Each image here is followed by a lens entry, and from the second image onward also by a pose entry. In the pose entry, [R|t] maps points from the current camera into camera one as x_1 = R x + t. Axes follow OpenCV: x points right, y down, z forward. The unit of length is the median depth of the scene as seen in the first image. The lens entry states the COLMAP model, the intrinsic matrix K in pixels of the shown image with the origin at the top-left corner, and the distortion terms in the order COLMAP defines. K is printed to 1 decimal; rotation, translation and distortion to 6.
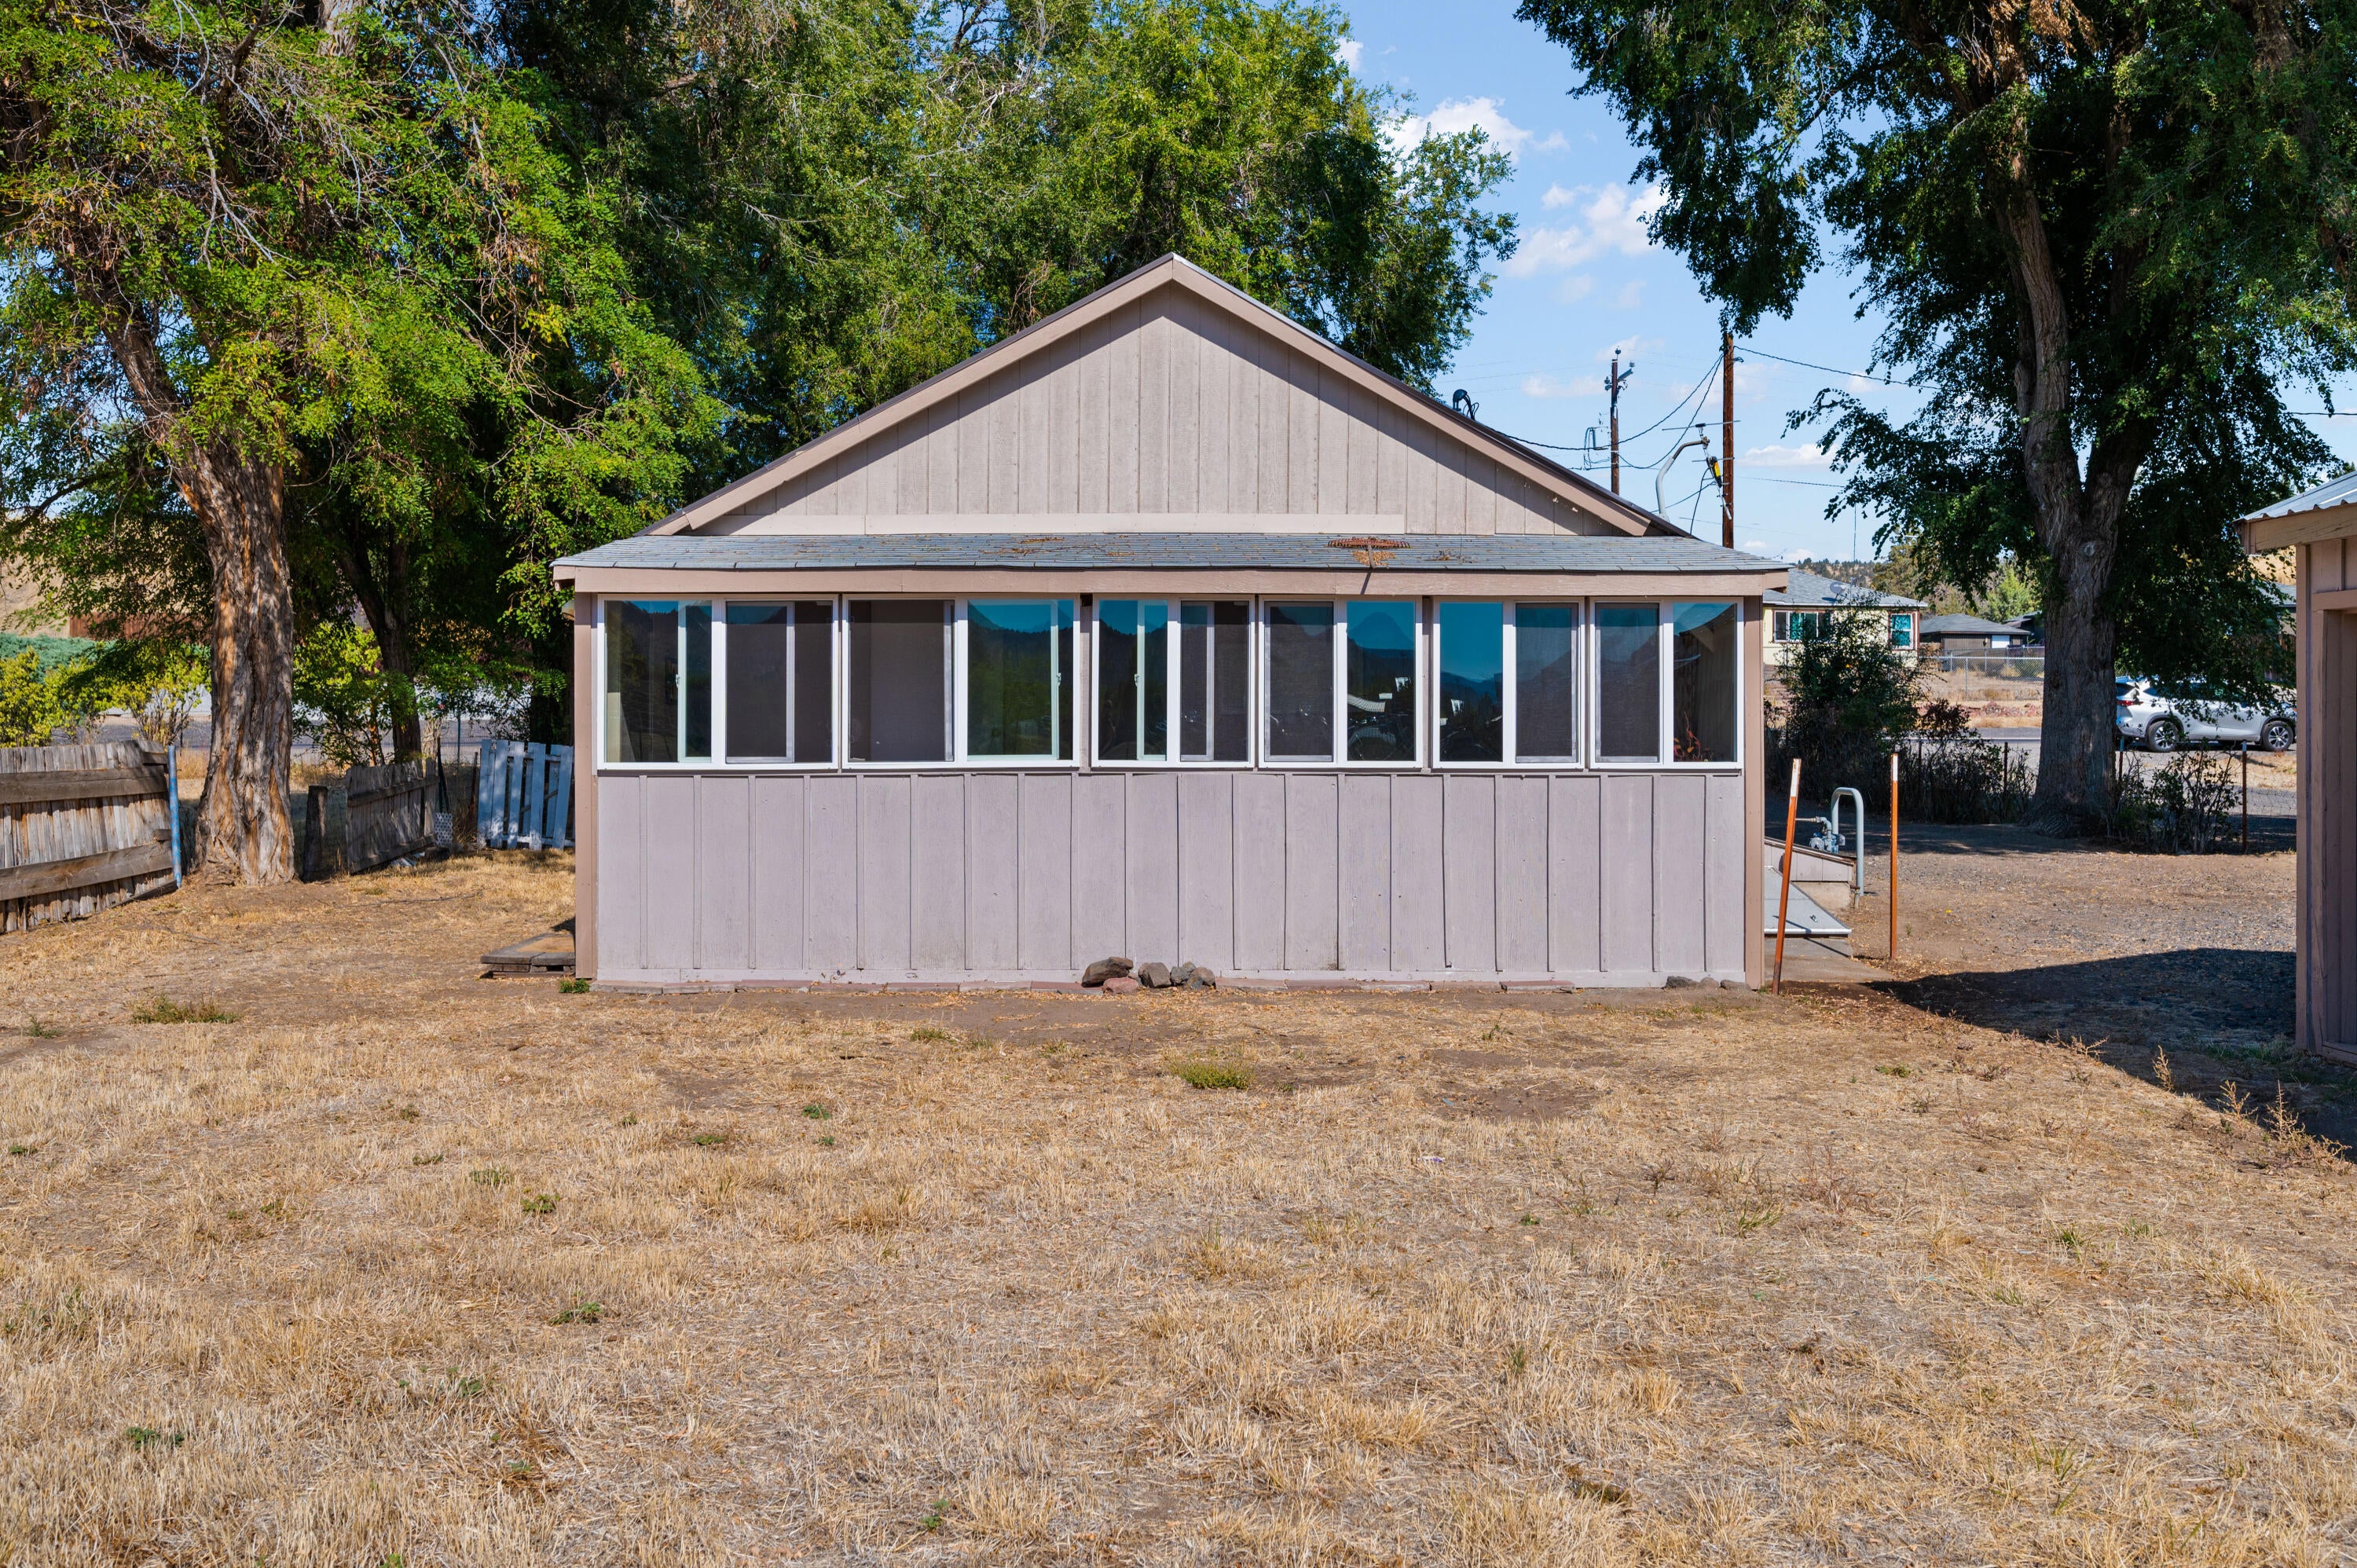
lens RADIAL K [[2031.3, 0, 1180.1], [0, 2031.3, 729.2], [0, 0, 1]] dist [-0.011095, -0.006037]
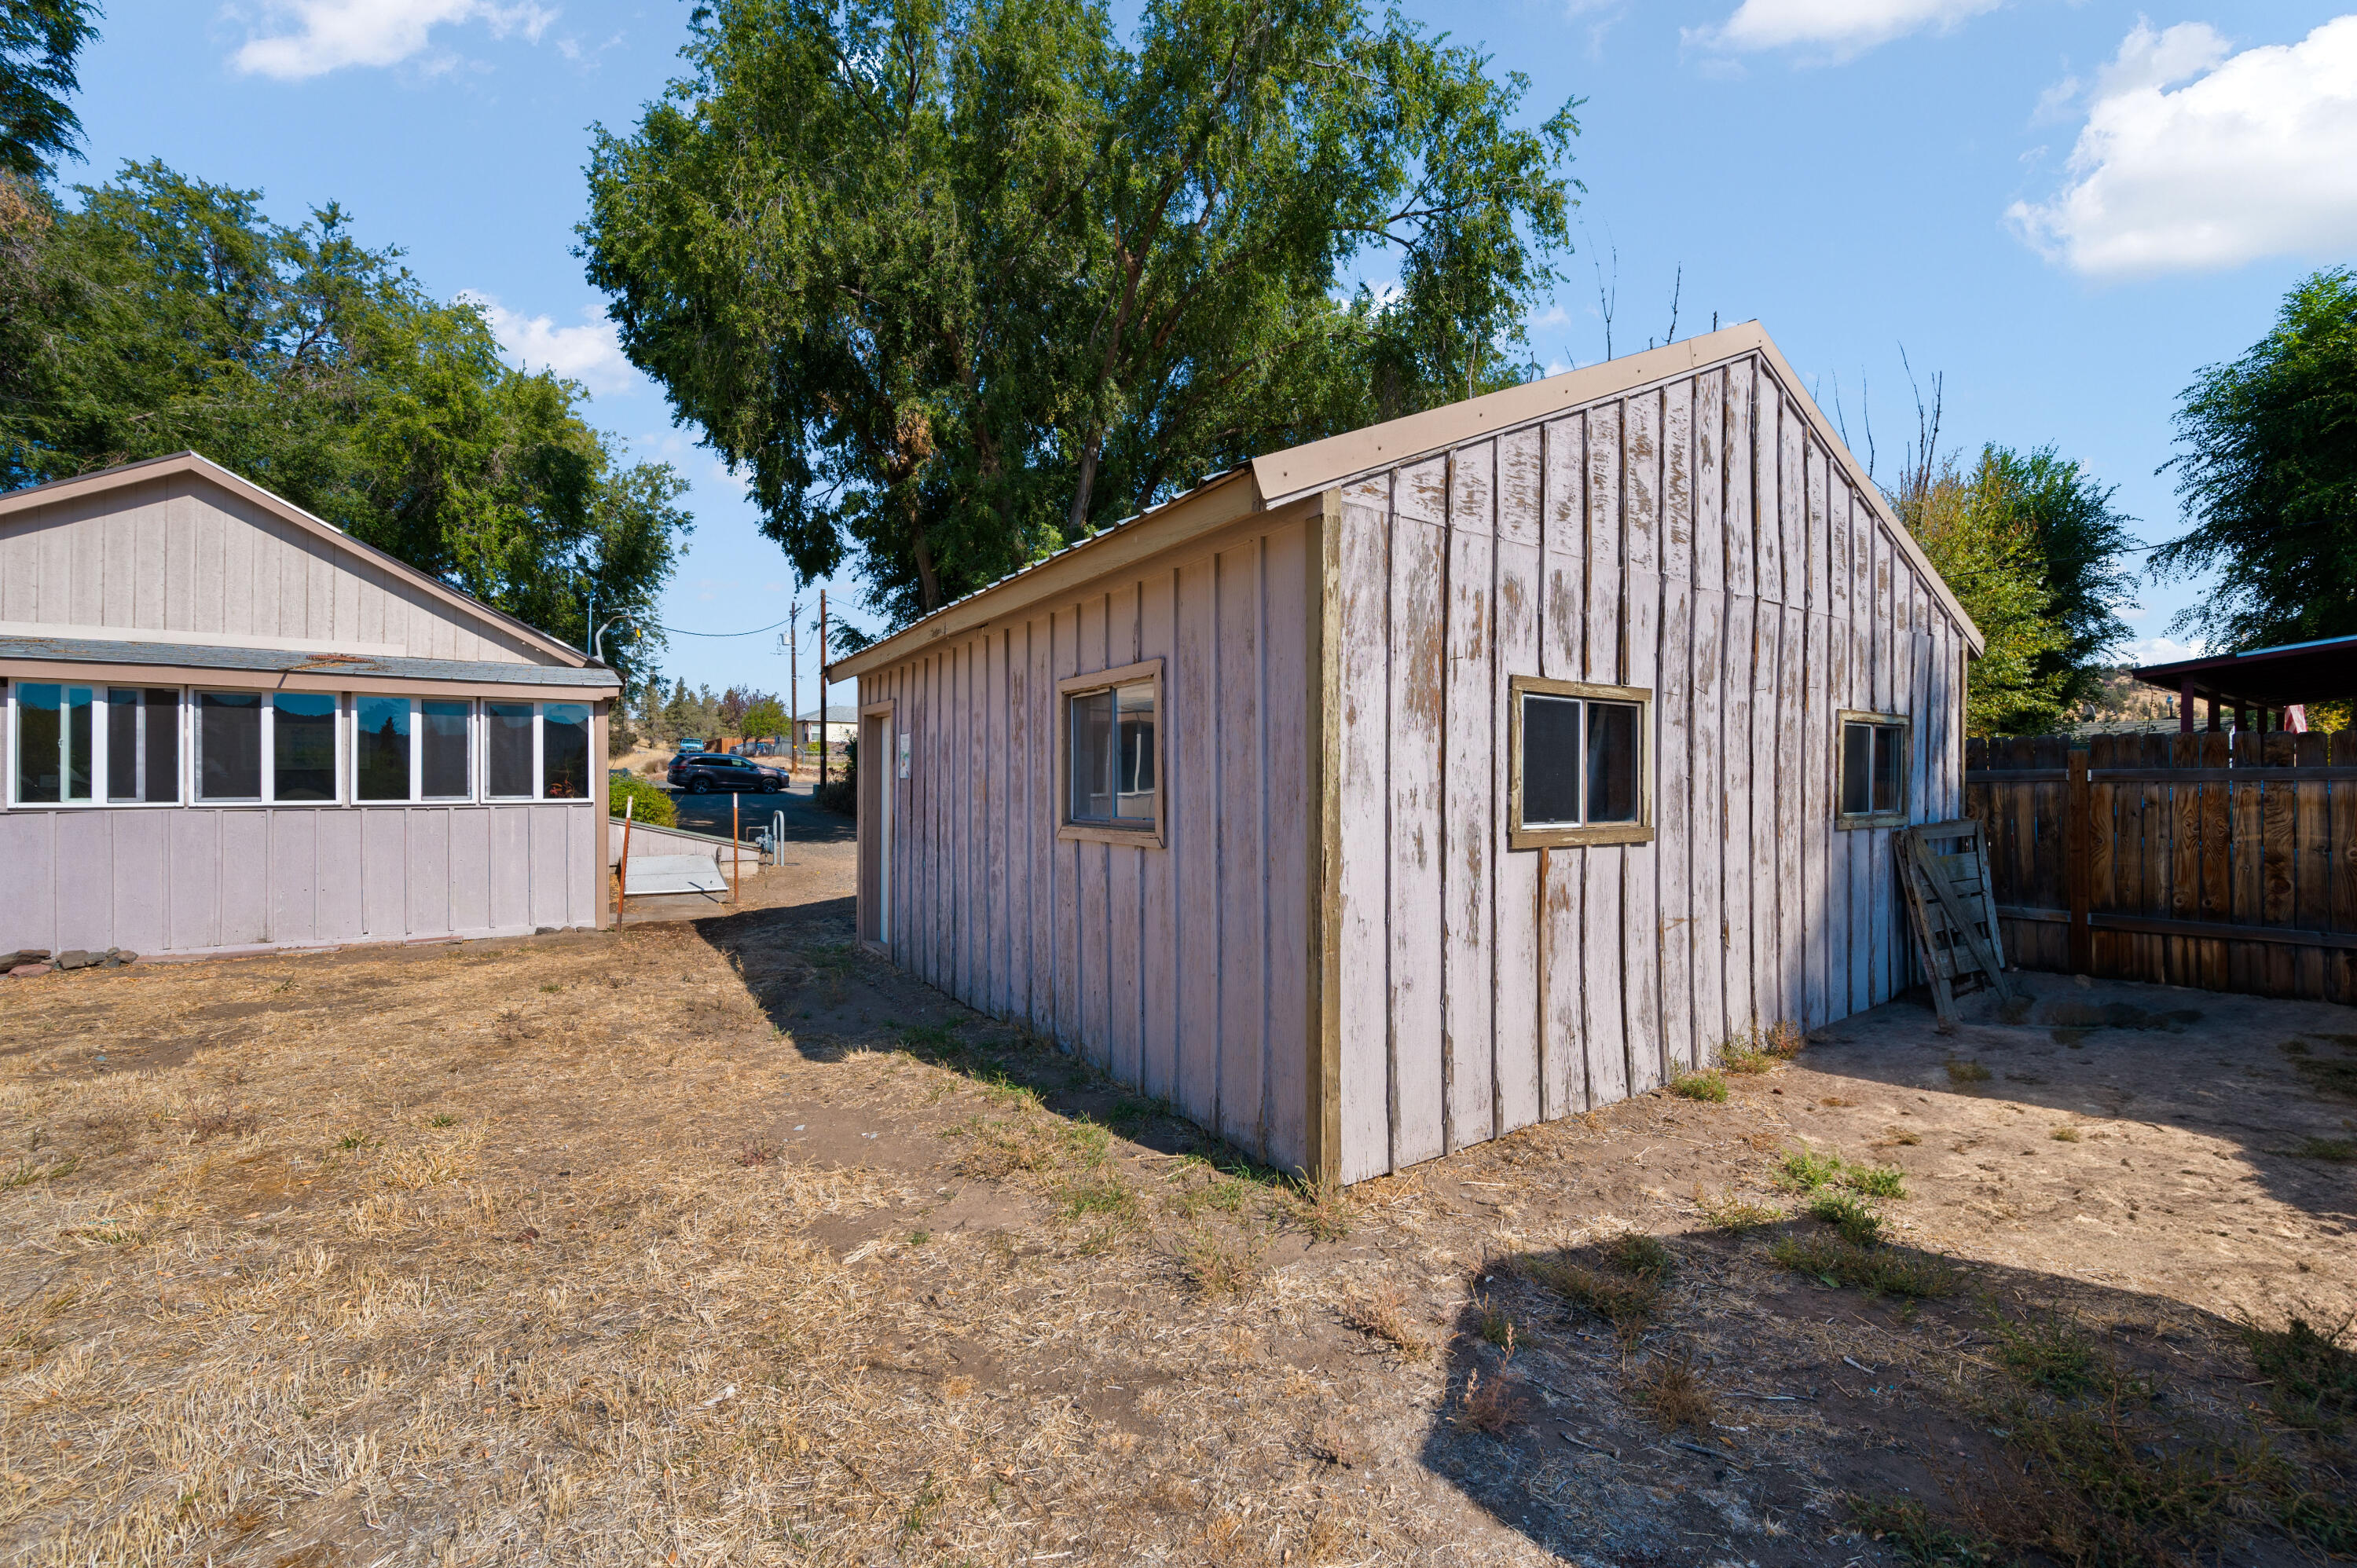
lens RADIAL K [[919.5, 0, 1178.5], [0, 919.5, 784.0], [0, 0, 1]] dist [0.000306, -0.000003]
pose [[0.846995, -0.004034, 0.531585, 0.240528], [0.003708, 0.999992, 0.001682, 0.004153], [-0.531588, 0.000546, 0.847003, 0.069898]]
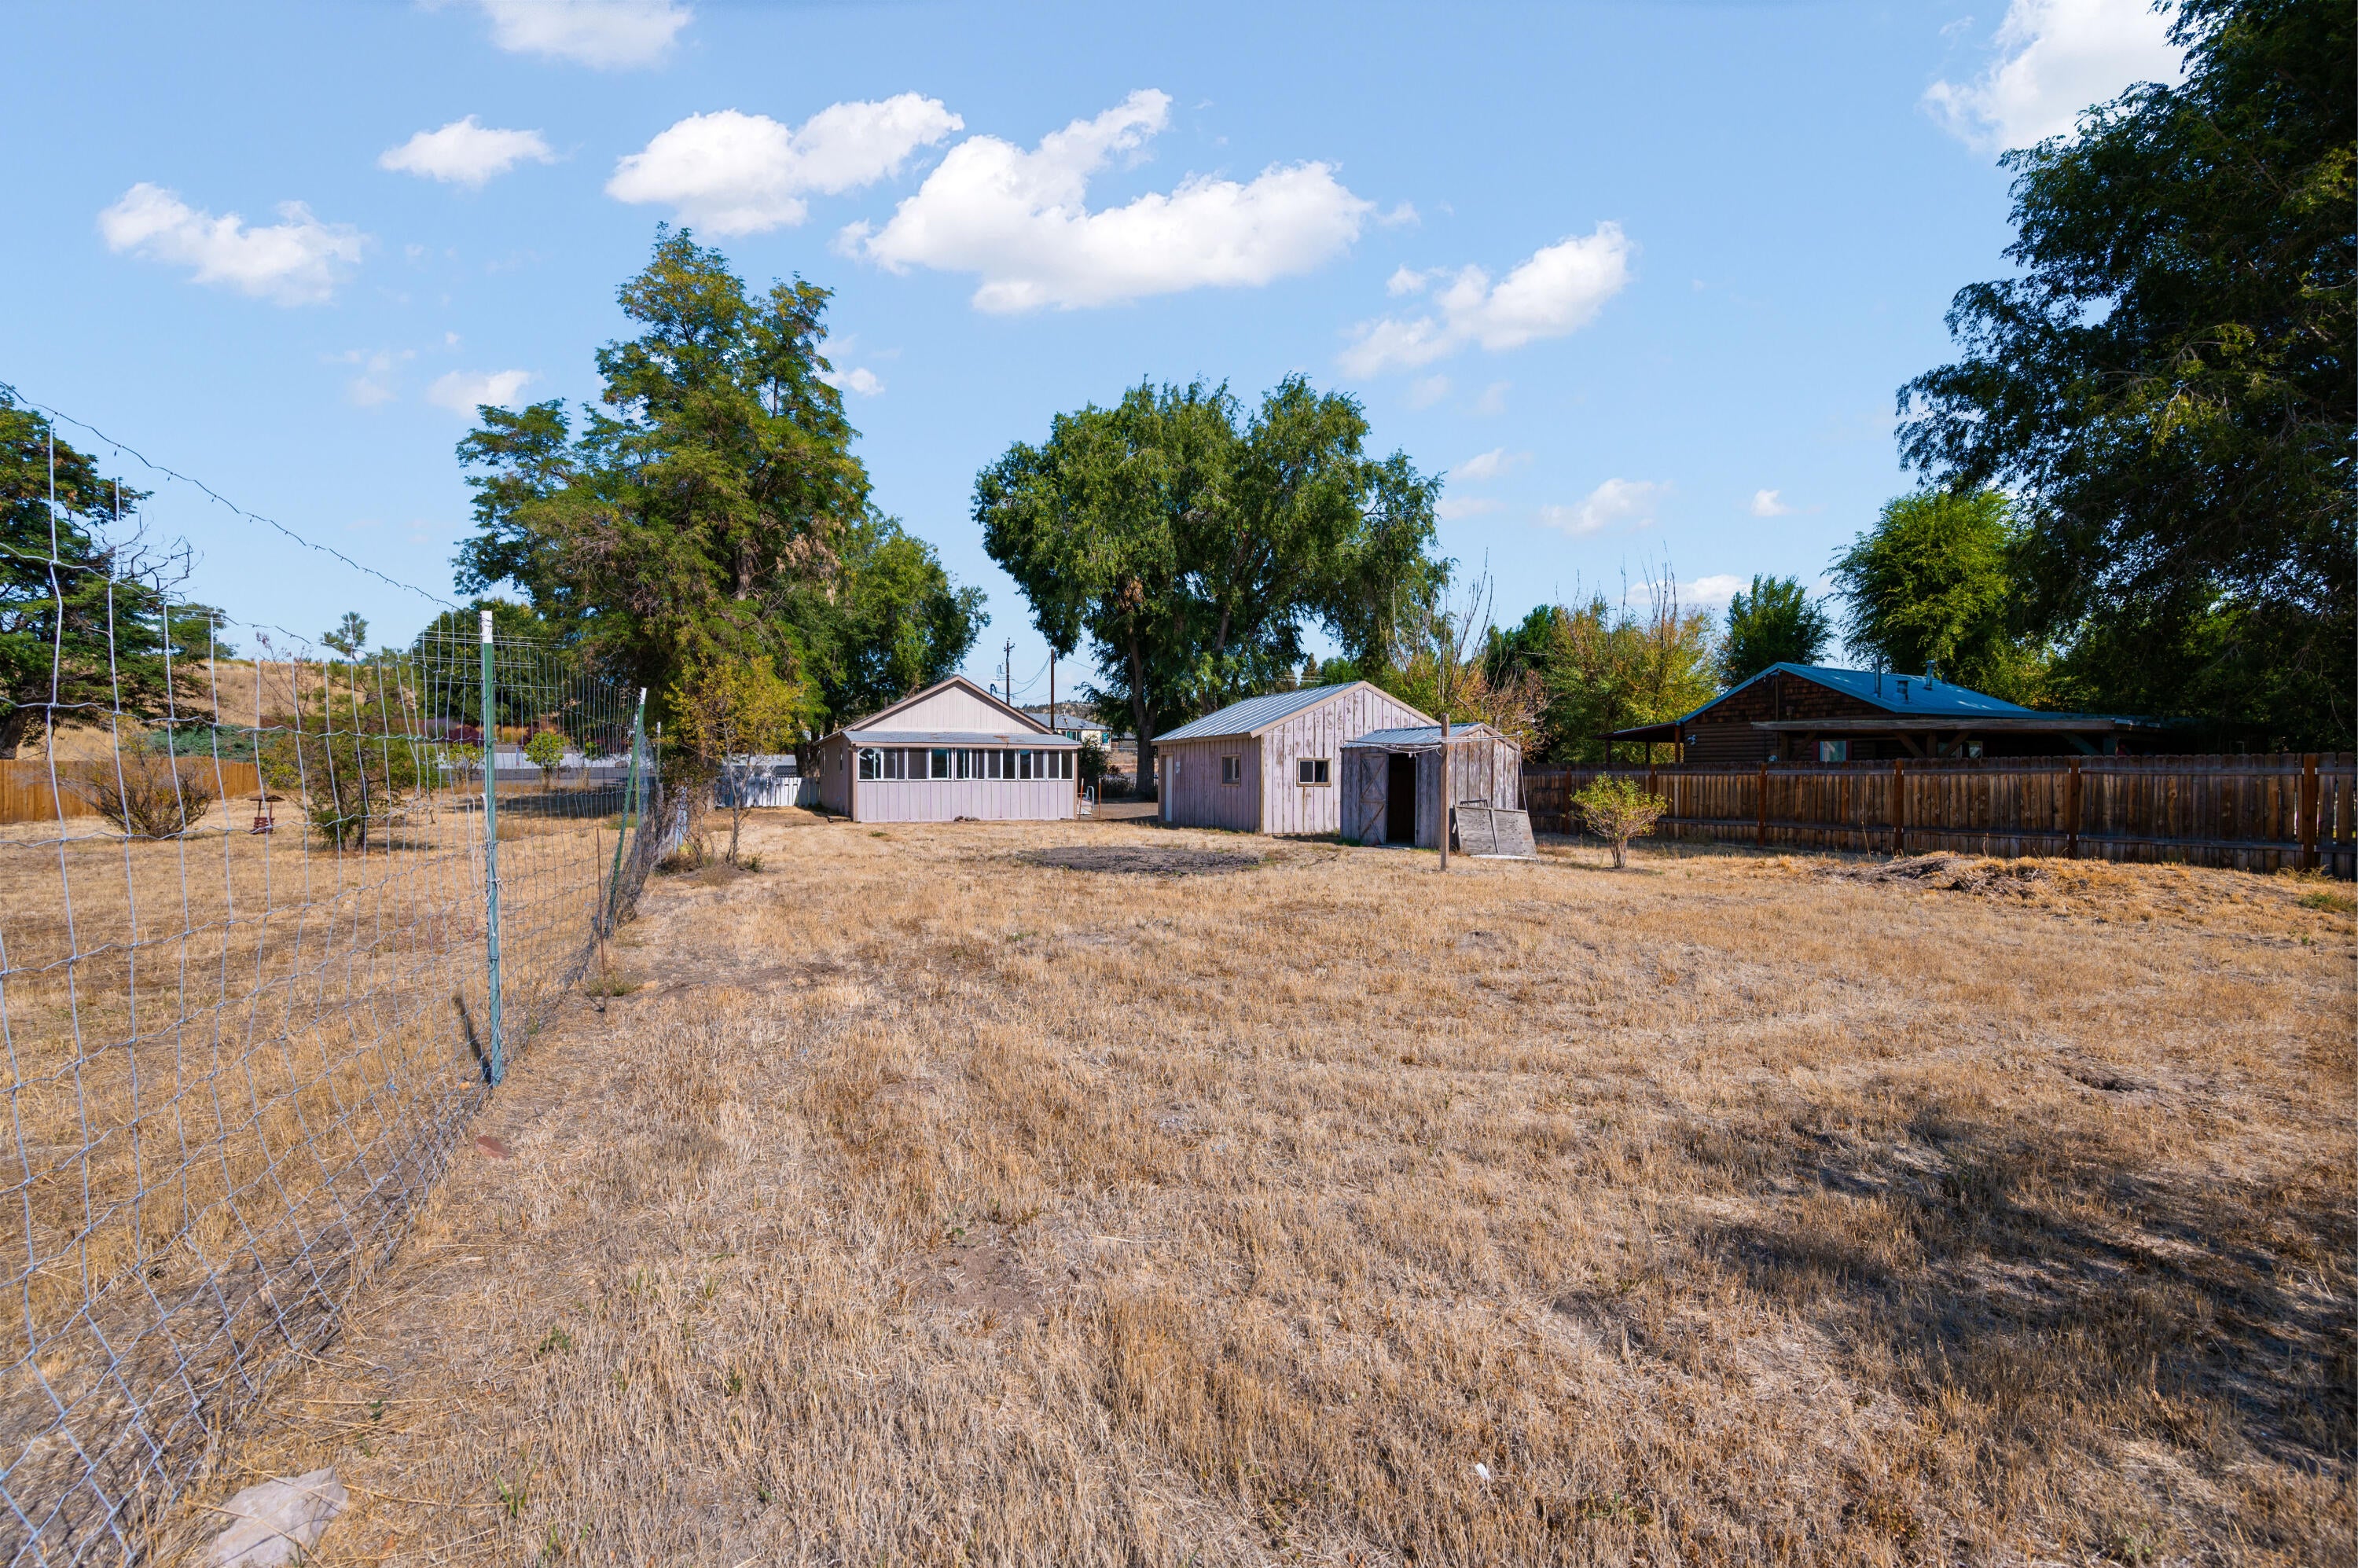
lens RADIAL K [[919.9, 0, 1179.0], [0, 919.9, 784.0], [0, 0, 1]] dist [0.000306, -0.000003]
pose [[0.913504, -0.004849, 0.406801, -0.410151], [-0.000089, 0.999927, 0.012118, -0.000352], [-0.406830, -0.011106, 0.913436, -1.204704]]
